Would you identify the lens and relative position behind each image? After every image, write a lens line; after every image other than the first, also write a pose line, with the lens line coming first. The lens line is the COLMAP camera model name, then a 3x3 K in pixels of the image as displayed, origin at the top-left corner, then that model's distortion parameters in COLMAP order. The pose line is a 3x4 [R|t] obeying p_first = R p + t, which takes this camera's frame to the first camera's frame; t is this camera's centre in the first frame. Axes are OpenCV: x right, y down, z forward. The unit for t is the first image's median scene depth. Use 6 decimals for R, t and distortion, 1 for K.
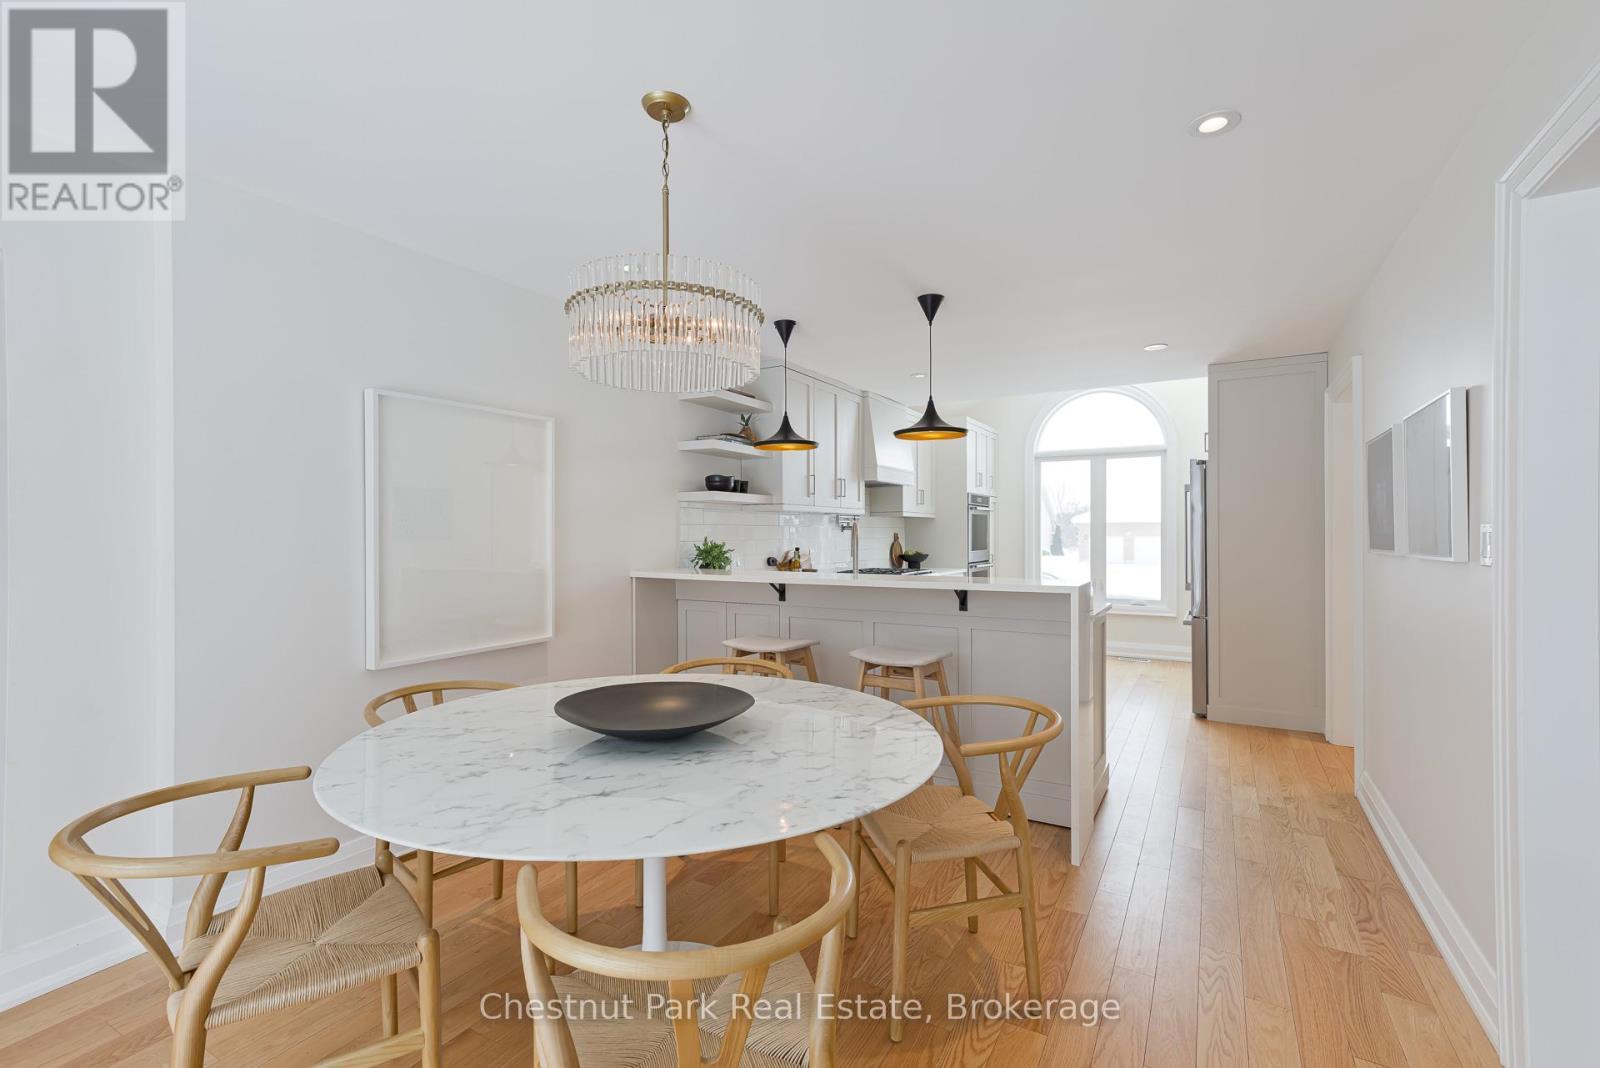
lens RADIAL K [[729.7, 0, 800.0], [0, 729.7, 534.0], [0, 0, 1]] dist [0.010971, 0.000126]
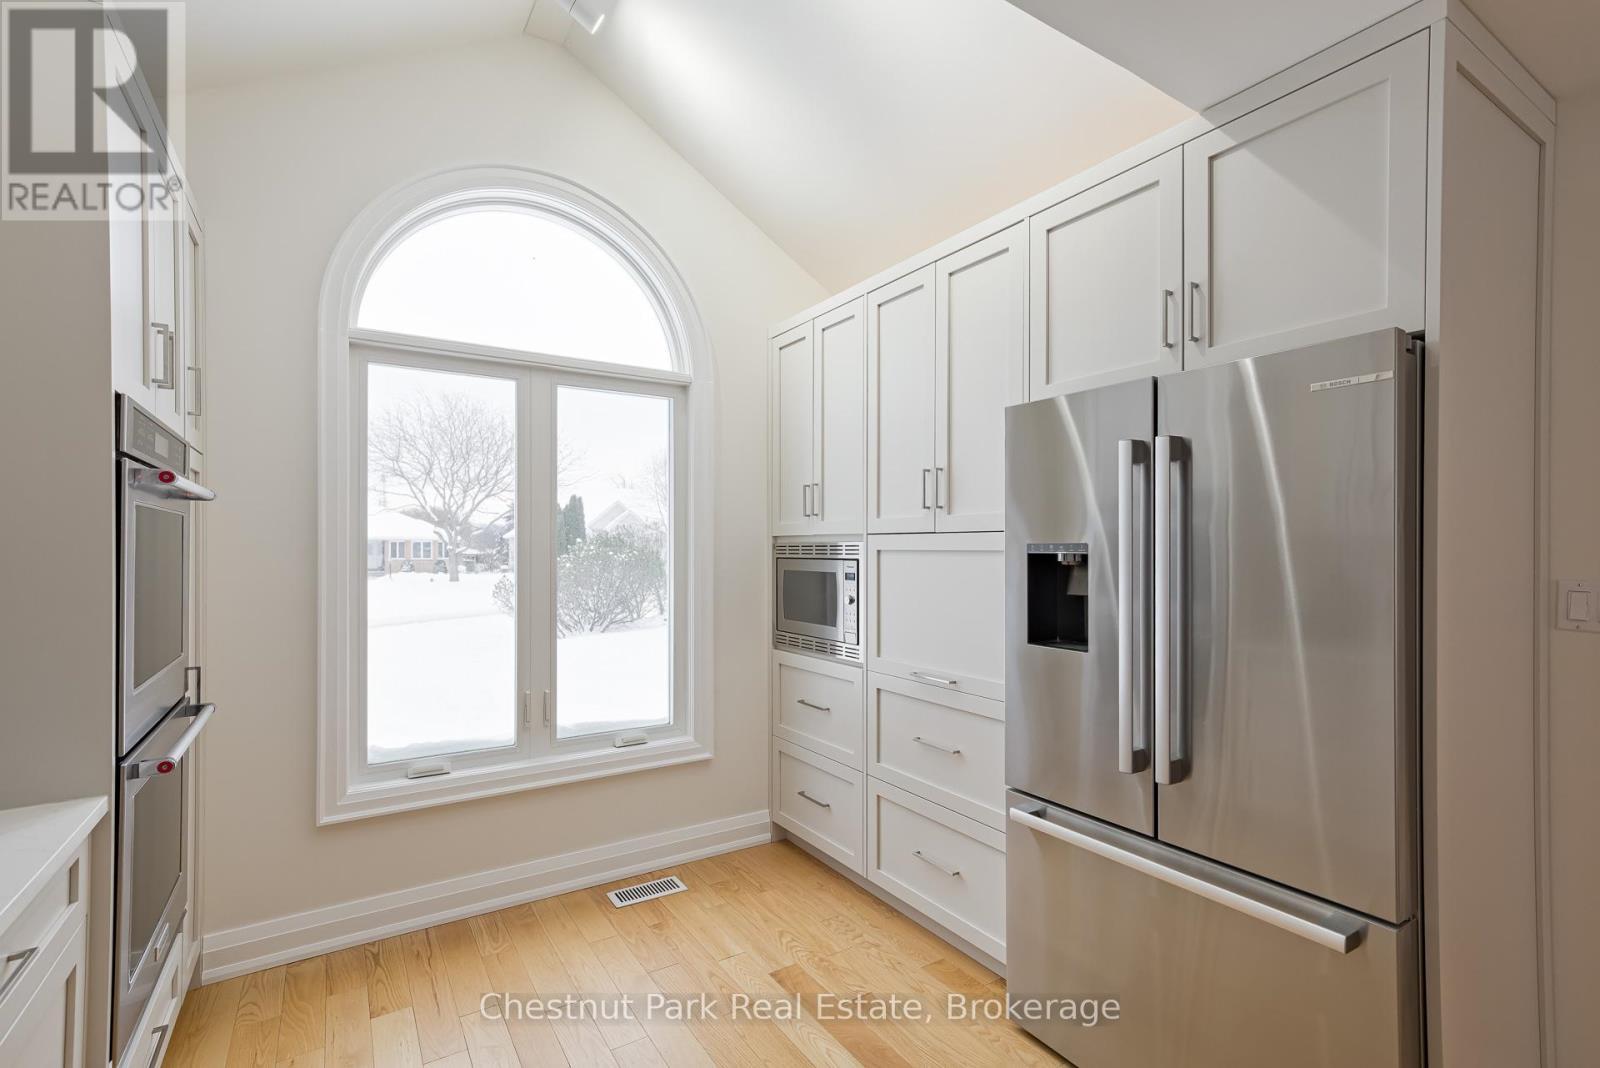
lens RADIAL K [[704.9, 0, 800.0], [0, 704.9, 534.0], [0, 0, 1]] dist [0.000873, 0.000409]
pose [[0.458684, 0.020788, 0.888356, 0.191784], [-0.000525, 0.999732, -0.023124, -0.017344], [-0.888599, 0.010140, 0.458572, 0.959013]]
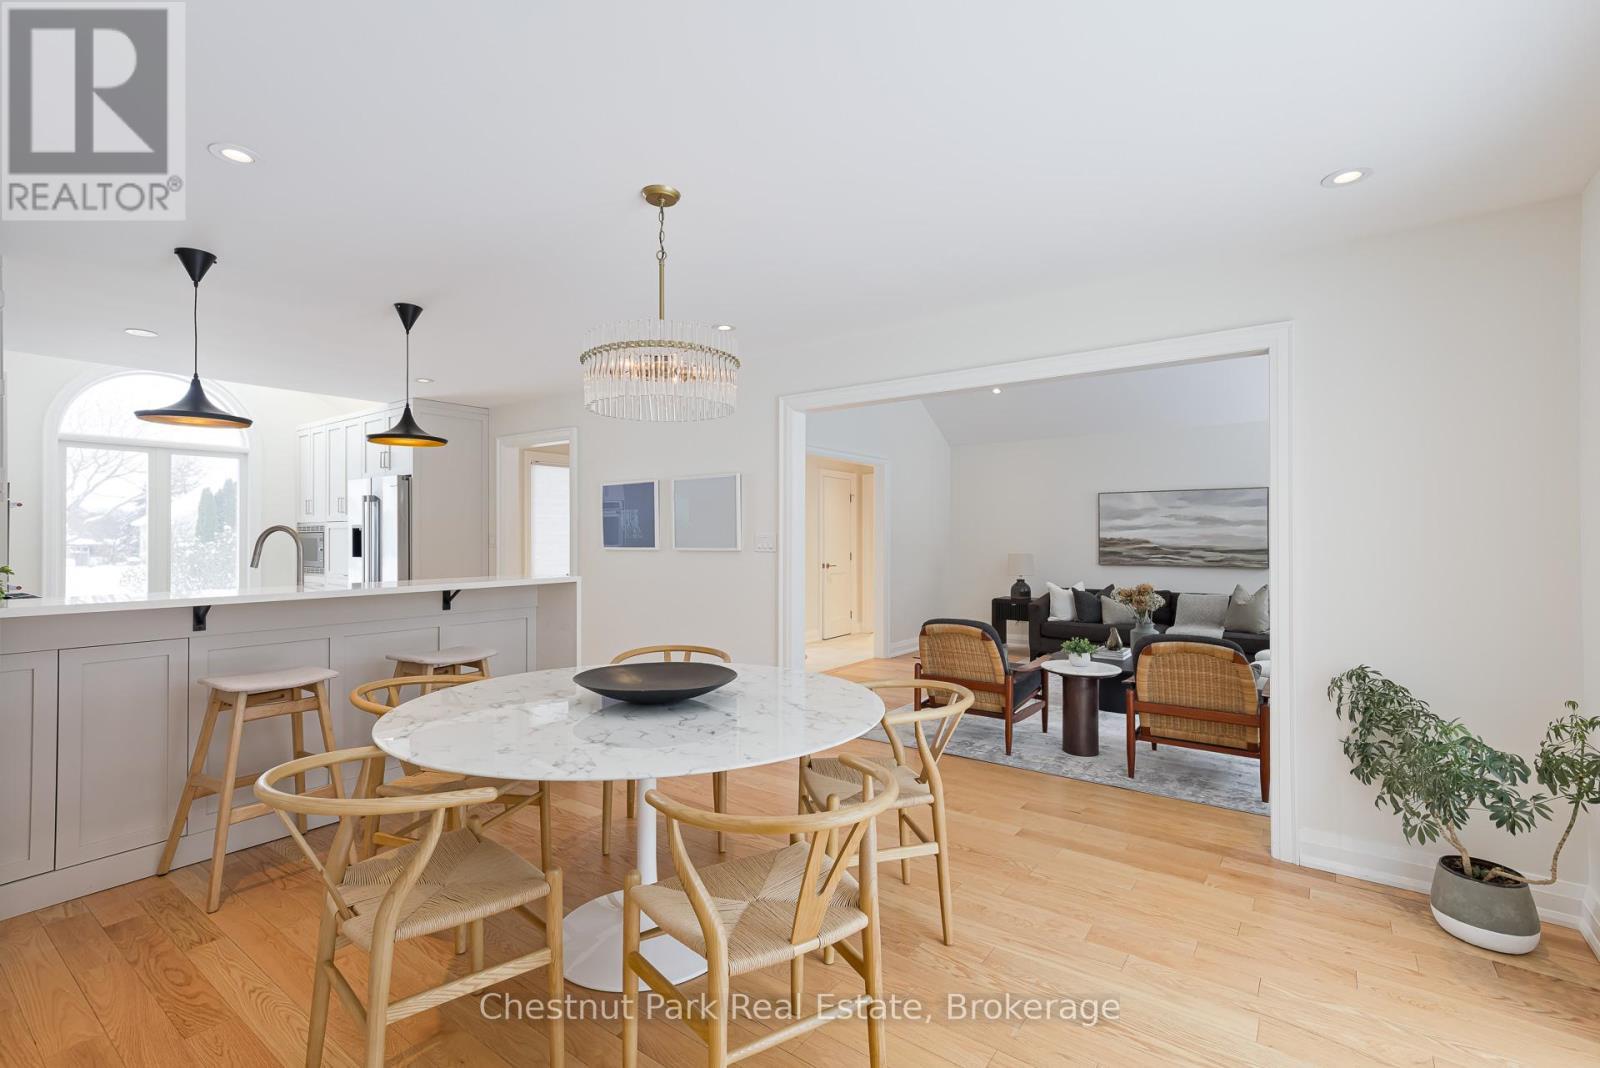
lens RADIAL K [[704.9, 0, 800.0], [0, 704.9, 534.0], [0, 0, 1]] dist [0.000873, 0.000409]
pose [[0.115251, 0.009491, 0.993291, -0.454510], [0.000812, 0.999953, -0.009648, 0.003644], [-0.993336, 0.001919, 0.115238, 0.203278]]
